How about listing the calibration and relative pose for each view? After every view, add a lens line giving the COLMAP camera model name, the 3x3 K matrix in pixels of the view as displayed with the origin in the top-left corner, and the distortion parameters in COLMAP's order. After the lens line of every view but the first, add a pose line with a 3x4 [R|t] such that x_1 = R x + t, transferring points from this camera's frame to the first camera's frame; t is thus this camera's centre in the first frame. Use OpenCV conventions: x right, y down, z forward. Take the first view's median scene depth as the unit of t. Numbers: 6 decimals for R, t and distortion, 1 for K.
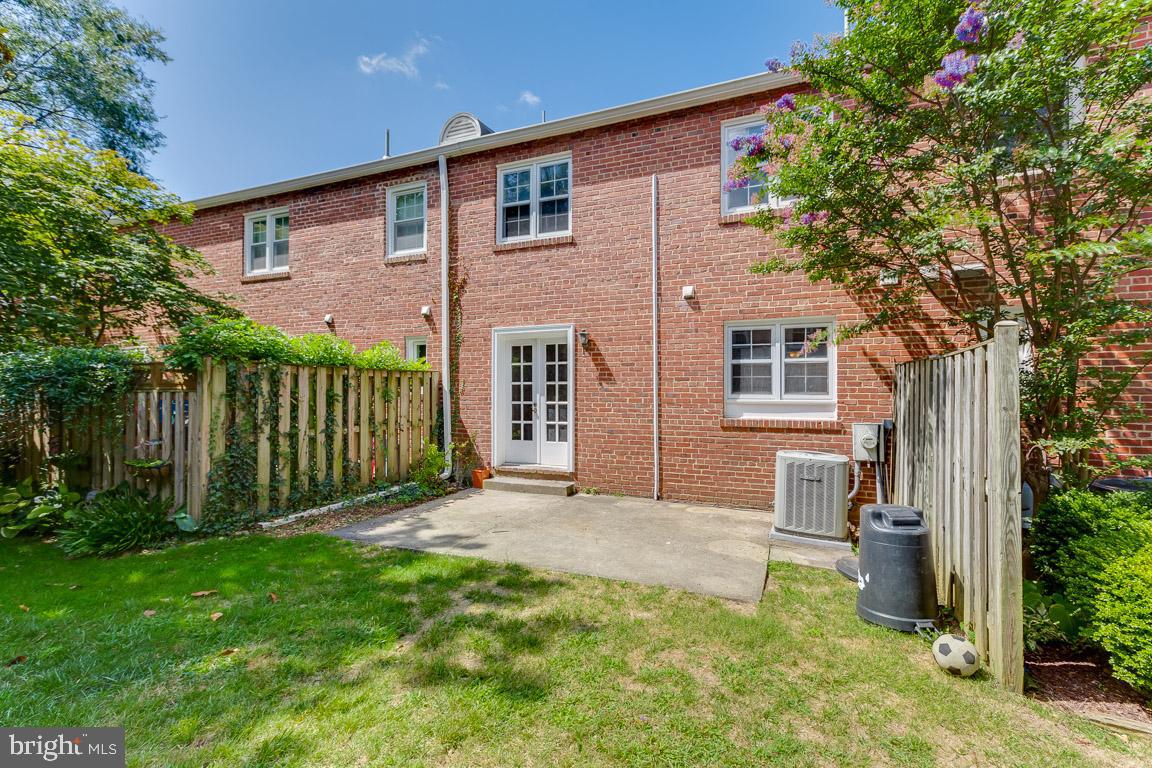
lens RADIAL K [[513.0, 0, 576.0], [0, 513.0, 384.0], [0, 0, 1]] dist [0.013034, 0.000875]
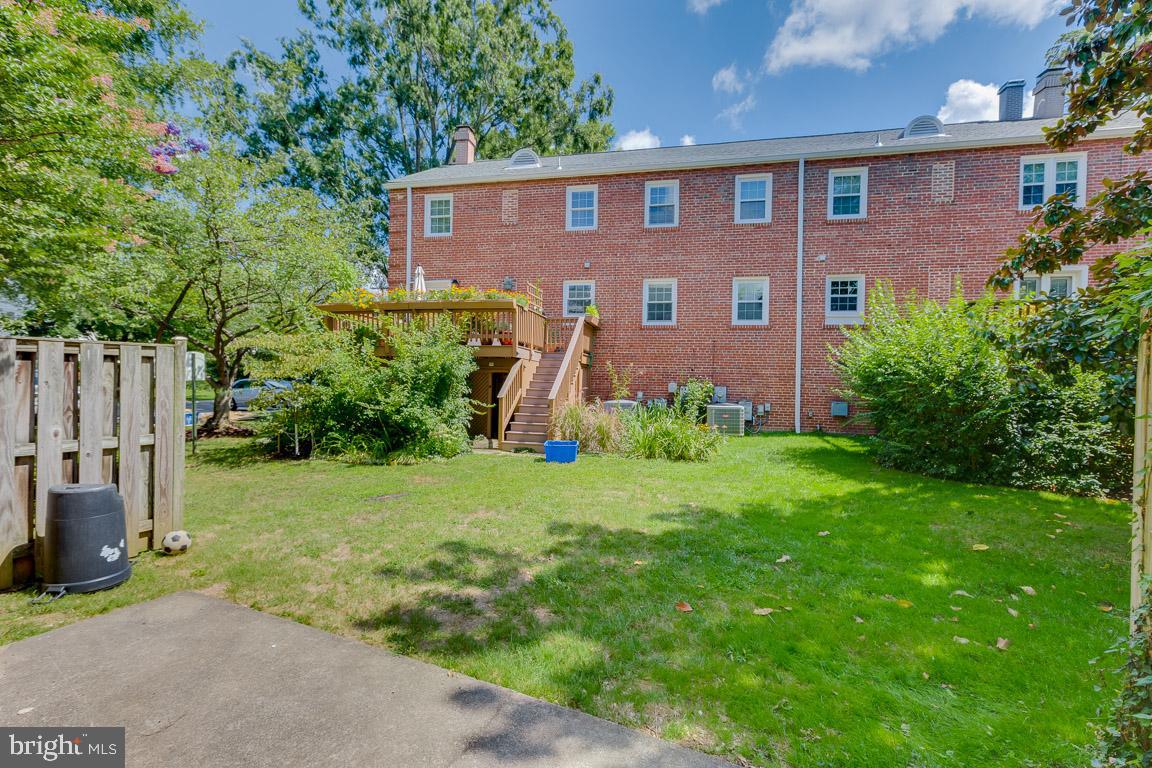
lens RADIAL K [[527.2, 0, 577.0], [0, 527.2, 392.5], [0, 0, 1]] dist [-0.001208, 0.000344]
pose [[-0.998521, -0.011449, 0.053157, -0.228157], [-0.011603, 0.999929, -0.002598, 0.021176], [-0.053123, -0.003211, -0.998583, 1.022925]]
